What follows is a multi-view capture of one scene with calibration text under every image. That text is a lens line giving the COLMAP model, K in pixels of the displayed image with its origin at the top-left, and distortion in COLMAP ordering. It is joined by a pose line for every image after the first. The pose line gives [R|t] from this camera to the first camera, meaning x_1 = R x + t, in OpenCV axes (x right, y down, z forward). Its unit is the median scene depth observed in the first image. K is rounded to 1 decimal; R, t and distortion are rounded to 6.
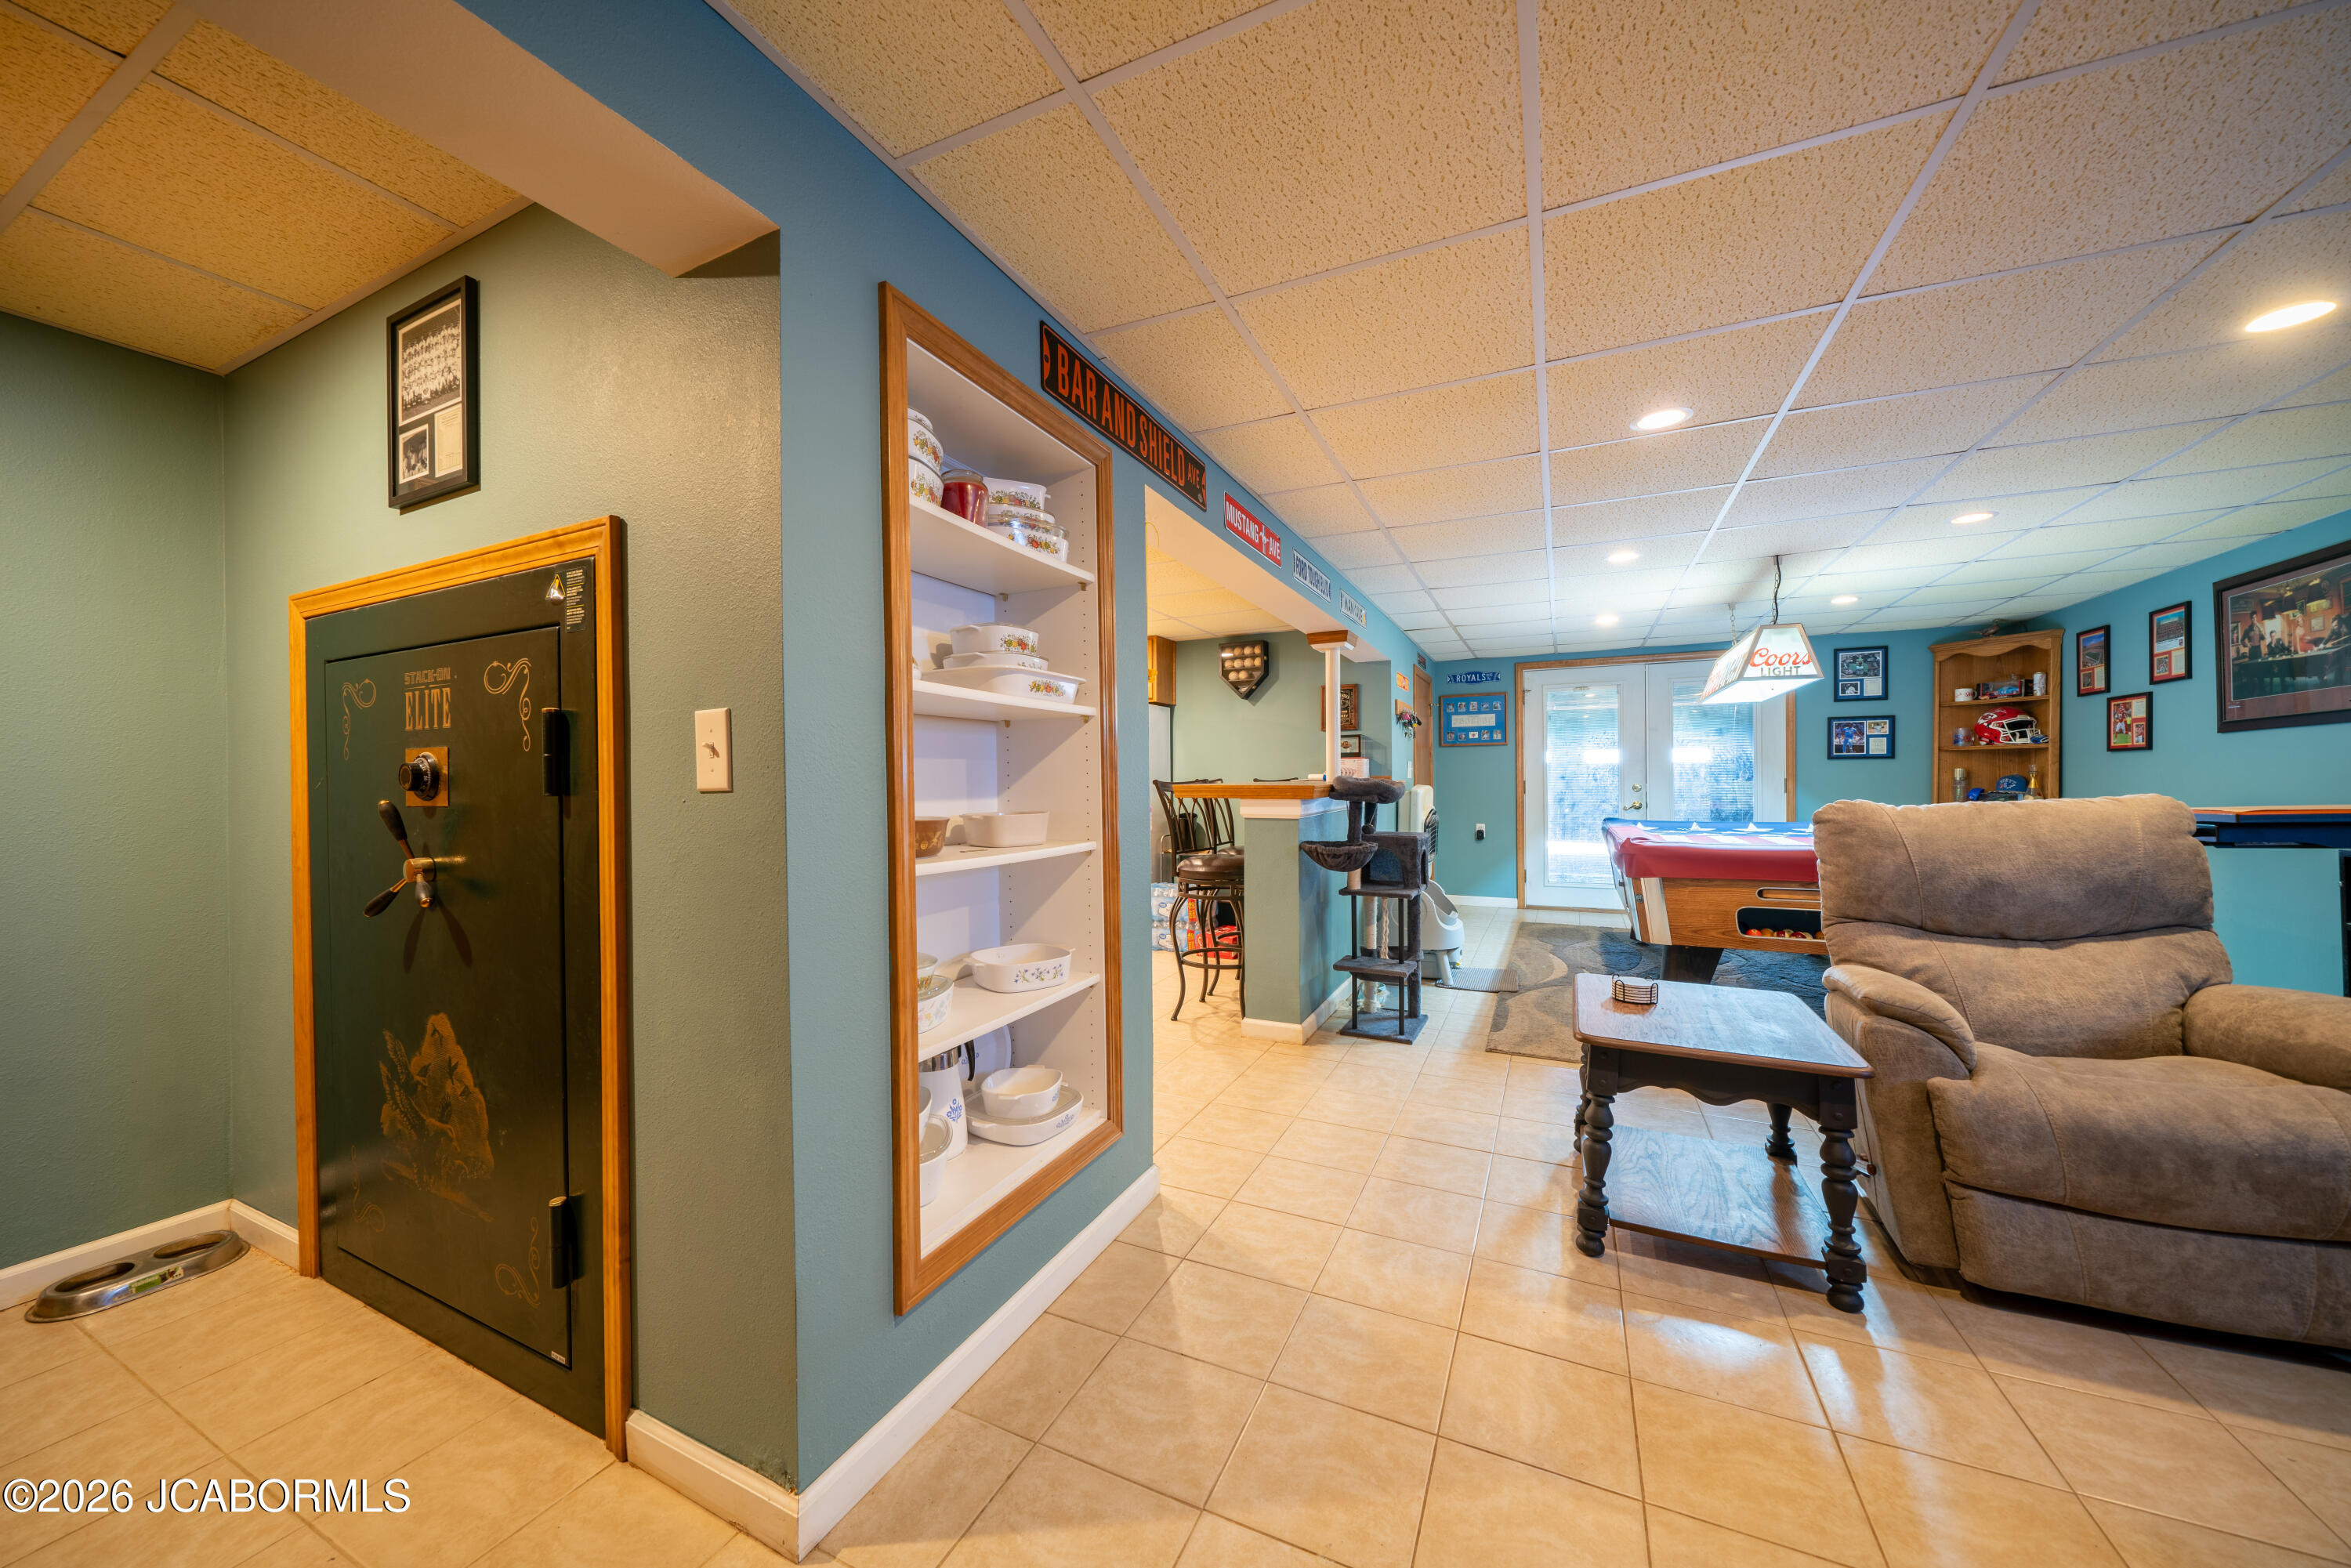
lens RADIAL K [[844.8, 0, 1147.3], [0, 844.8, 791.6], [0, 0, 1]] dist [-0.006194, 0.000641]
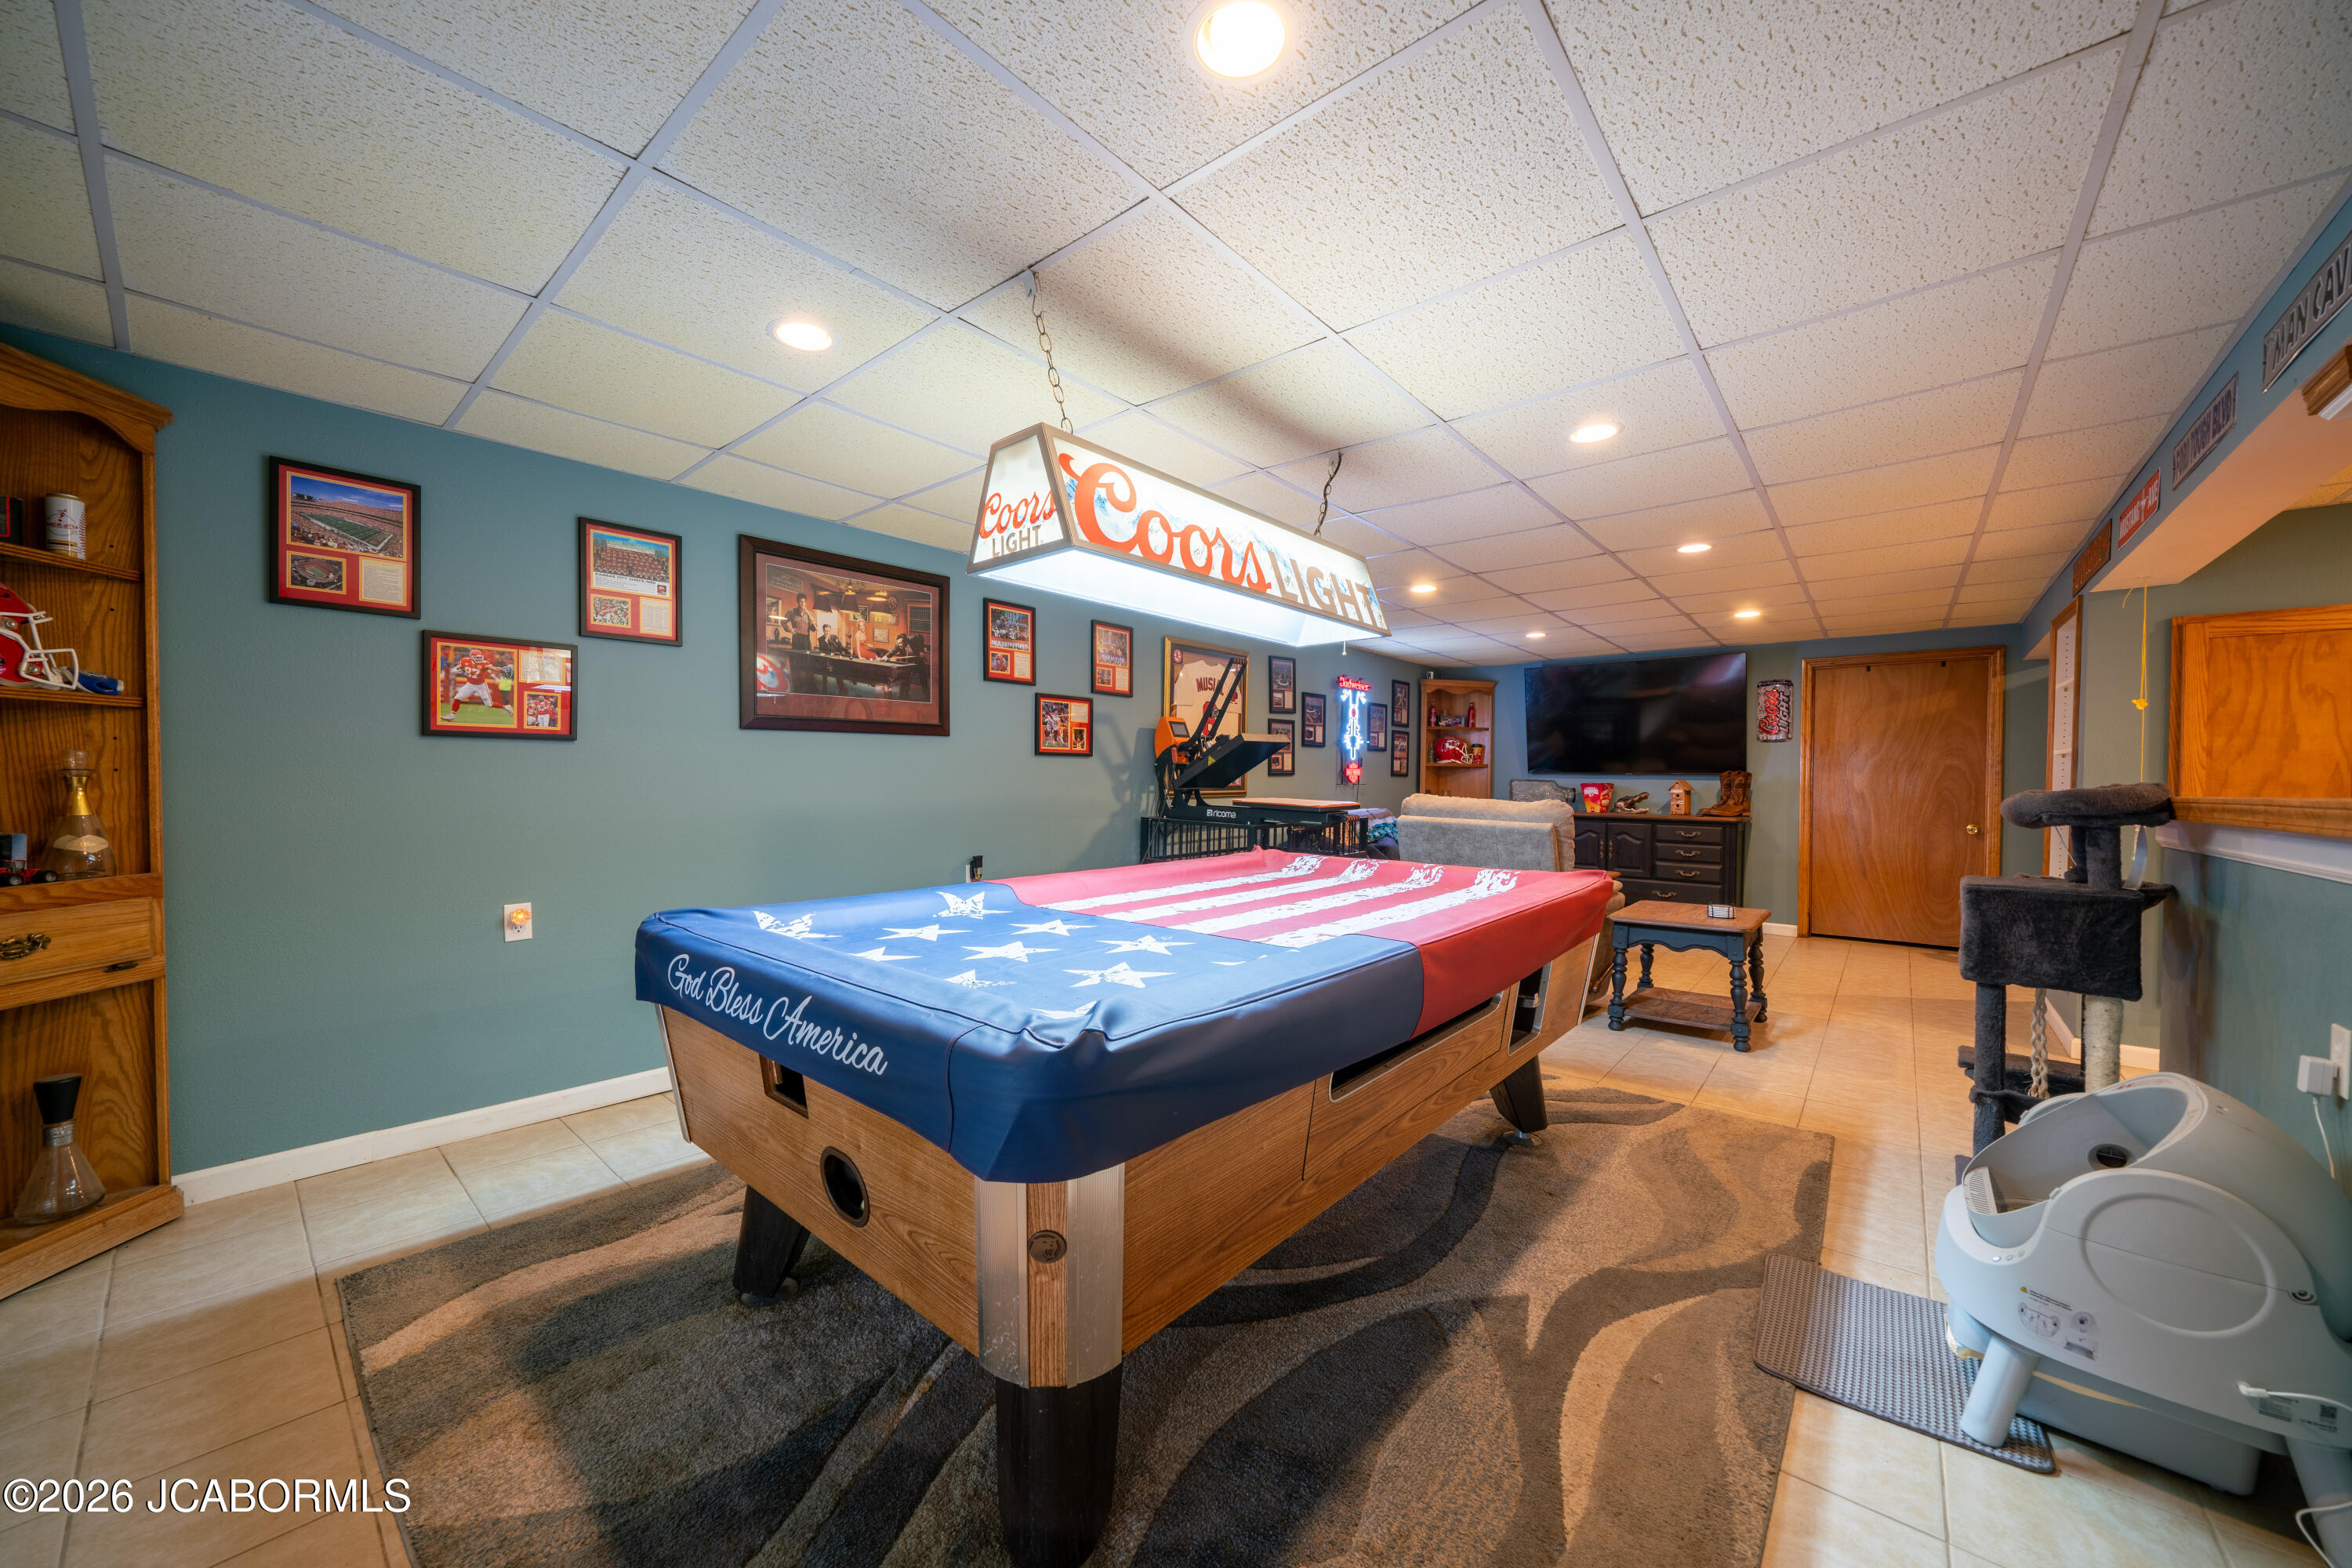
lens RADIAL K [[845.2, 0, 1145.1], [0, 845.2, 792.6], [0, 0, 1]] dist [-0.006194, 0.000641]
pose [[-0.962849, -0.004144, 0.270008, 1.420108], [0.003343, 0.999623, 0.027262, -0.061135], [-0.270019, 0.027152, -0.962472, 3.368315]]
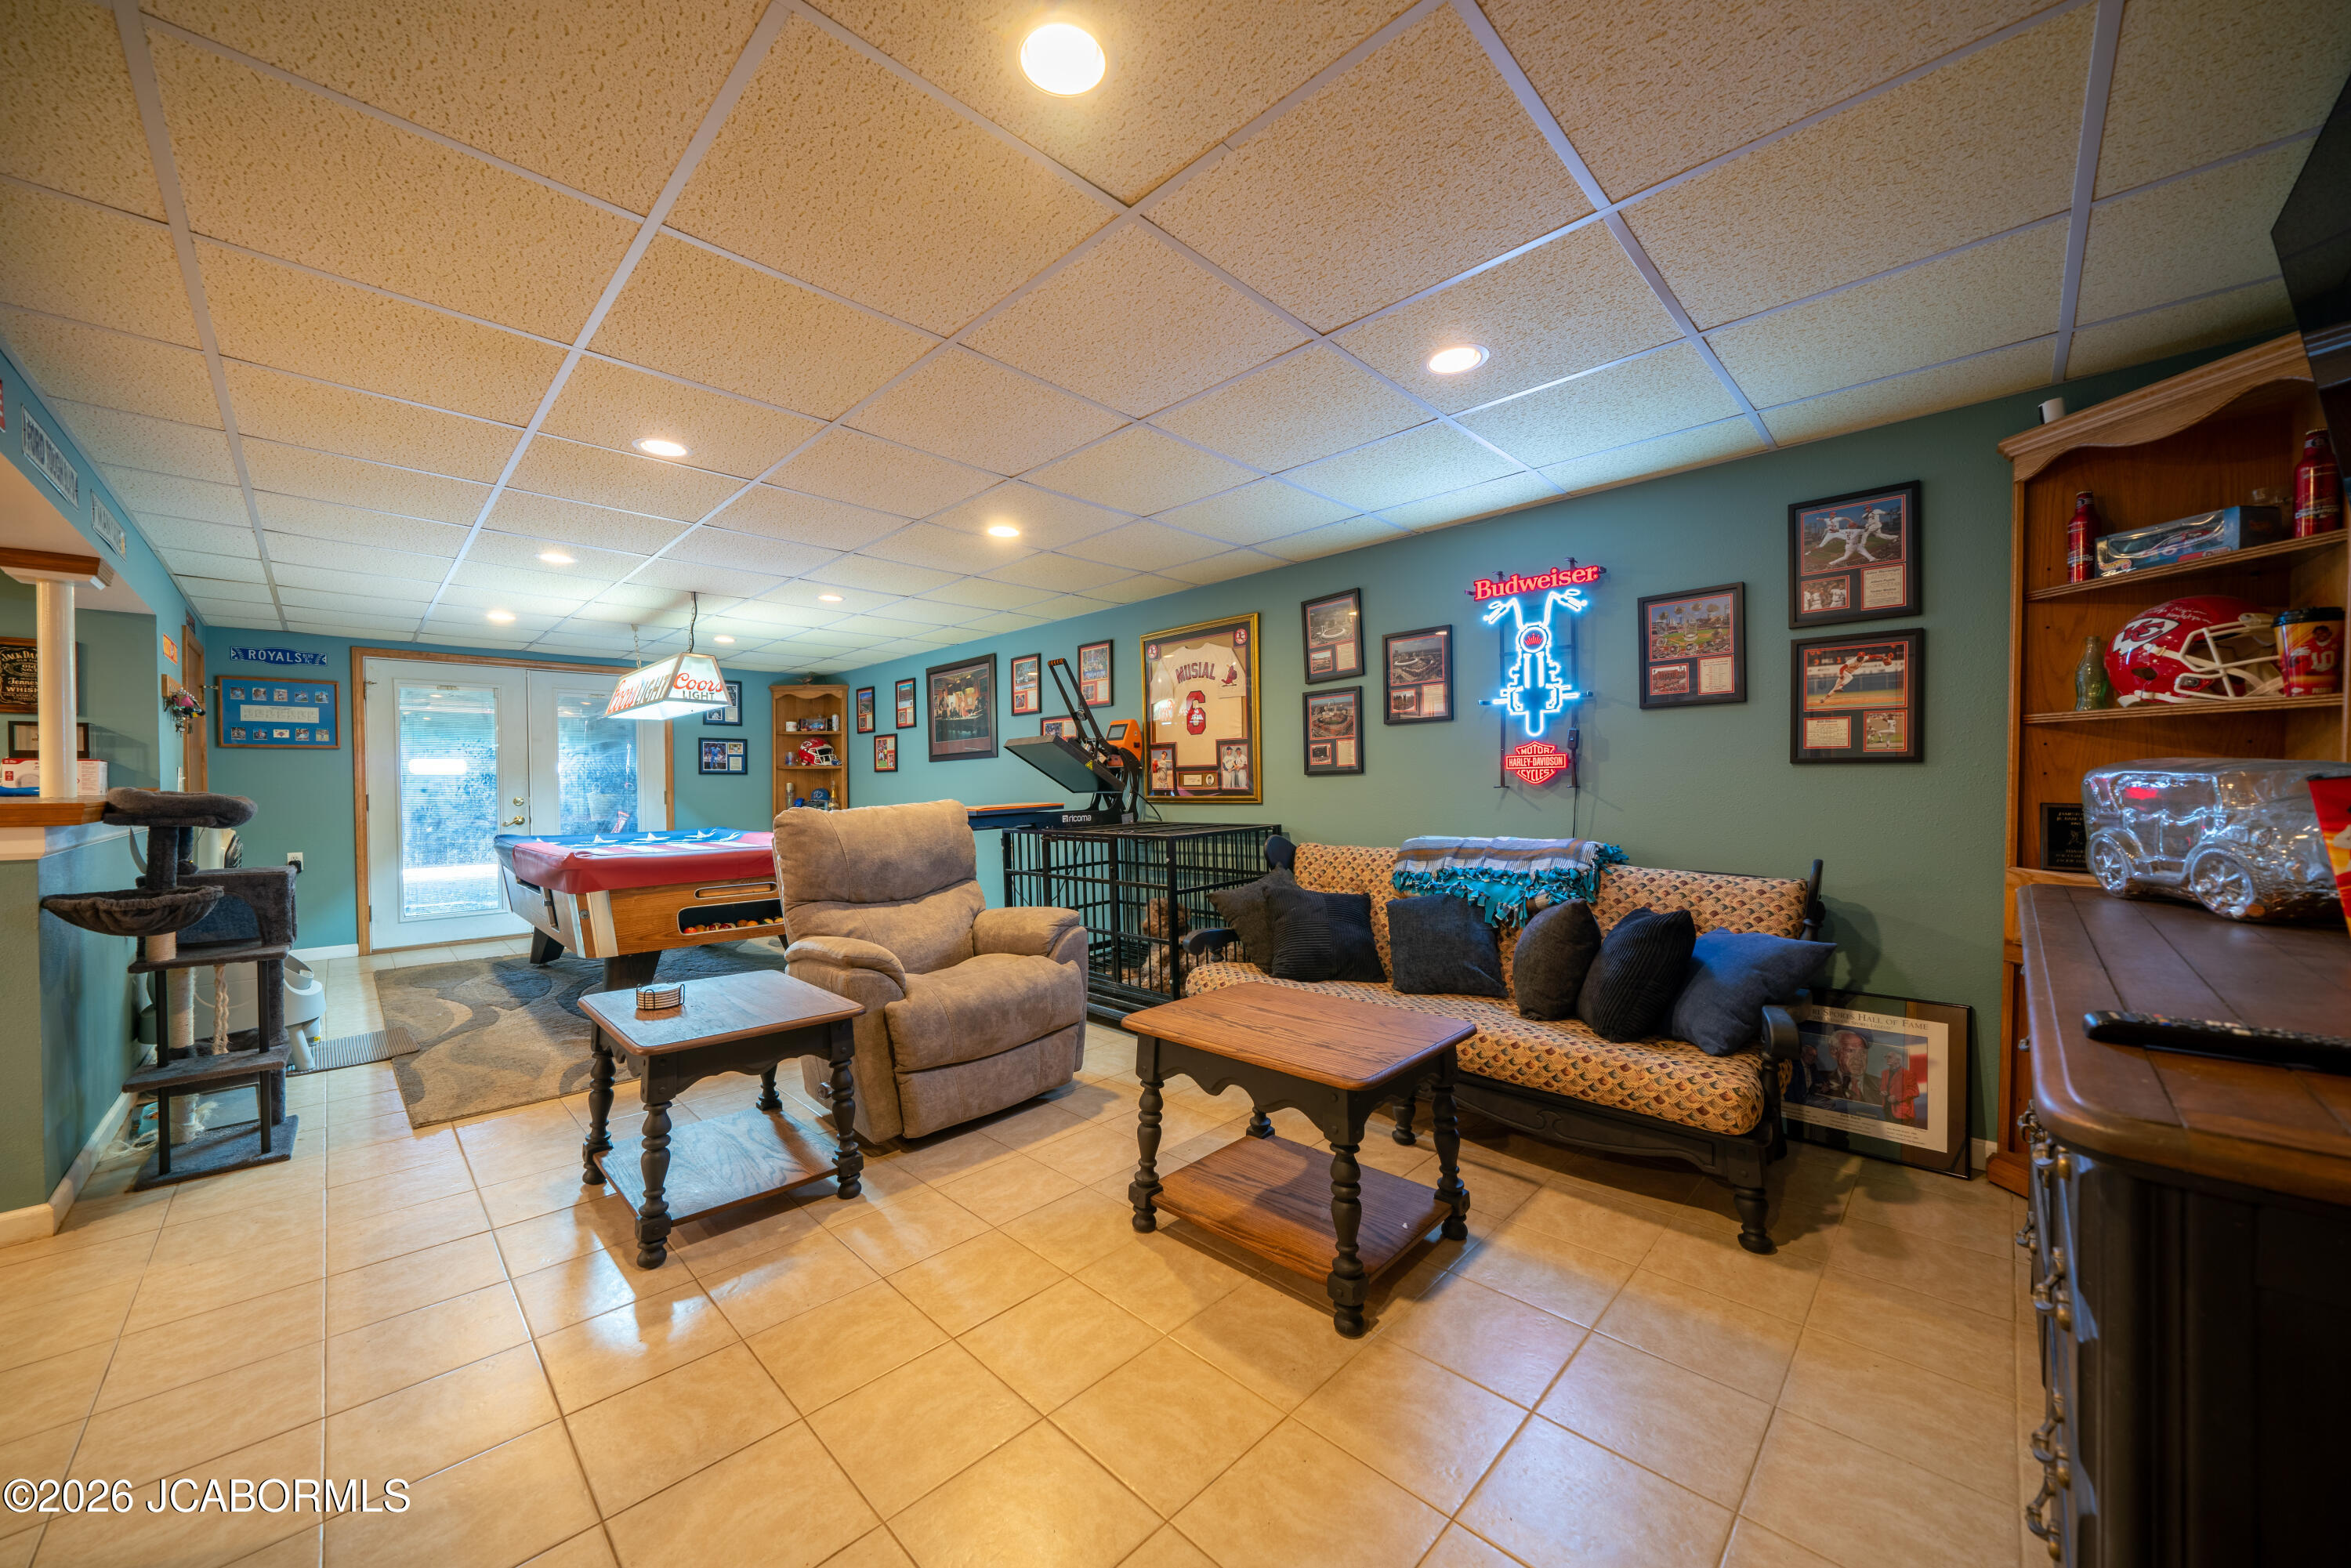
lens RADIAL K [[844.8, 0, 1163.9], [0, 844.8, 792.4], [0, 0, 1]] dist [-0.006194, 0.000641]
pose [[0.325783, -0.003621, 0.945438, -0.220647], [0.017983, 0.999835, -0.002367, 0.000765], [-0.945273, 0.017773, 0.325795, 0.093022]]
